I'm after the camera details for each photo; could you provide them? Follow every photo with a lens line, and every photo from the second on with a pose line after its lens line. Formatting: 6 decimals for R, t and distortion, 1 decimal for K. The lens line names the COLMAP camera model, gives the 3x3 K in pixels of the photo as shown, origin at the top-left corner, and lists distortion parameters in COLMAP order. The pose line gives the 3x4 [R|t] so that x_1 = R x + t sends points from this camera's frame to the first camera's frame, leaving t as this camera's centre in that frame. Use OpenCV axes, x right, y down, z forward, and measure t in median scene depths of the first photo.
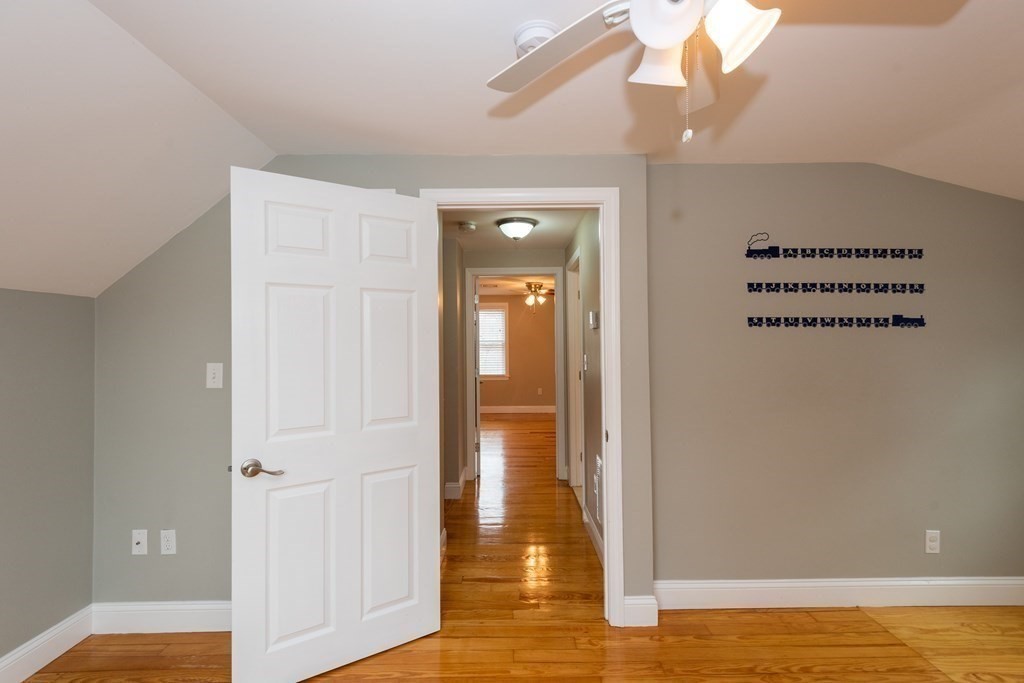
lens RADIAL K [[463.5, 0, 512.8], [0, 463.5, 339.3], [0, 0, 1]] dist [0.003643, -0.000276]
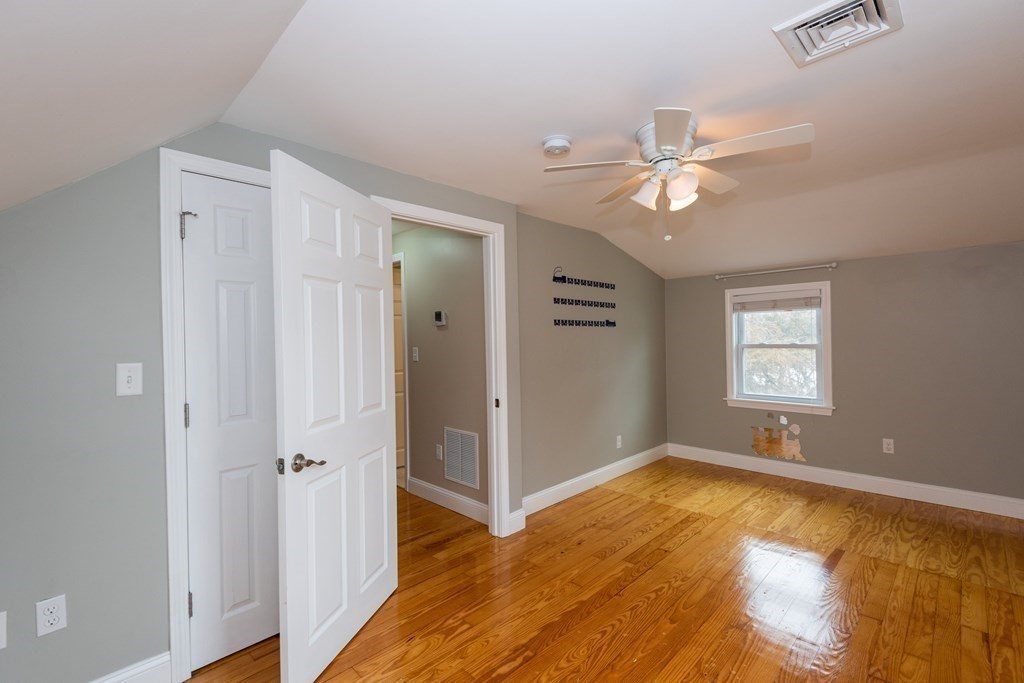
lens RADIAL K [[463.5, 0, 512.8], [0, 463.5, 339.3], [0, 0, 1]] dist [0.003643, -0.000276]
pose [[0.706600, -0.008027, 0.707567, -0.740655], [0.006848, 0.999966, 0.004506, 0.012044], [-0.707580, 0.001662, 0.706632, -0.013396]]
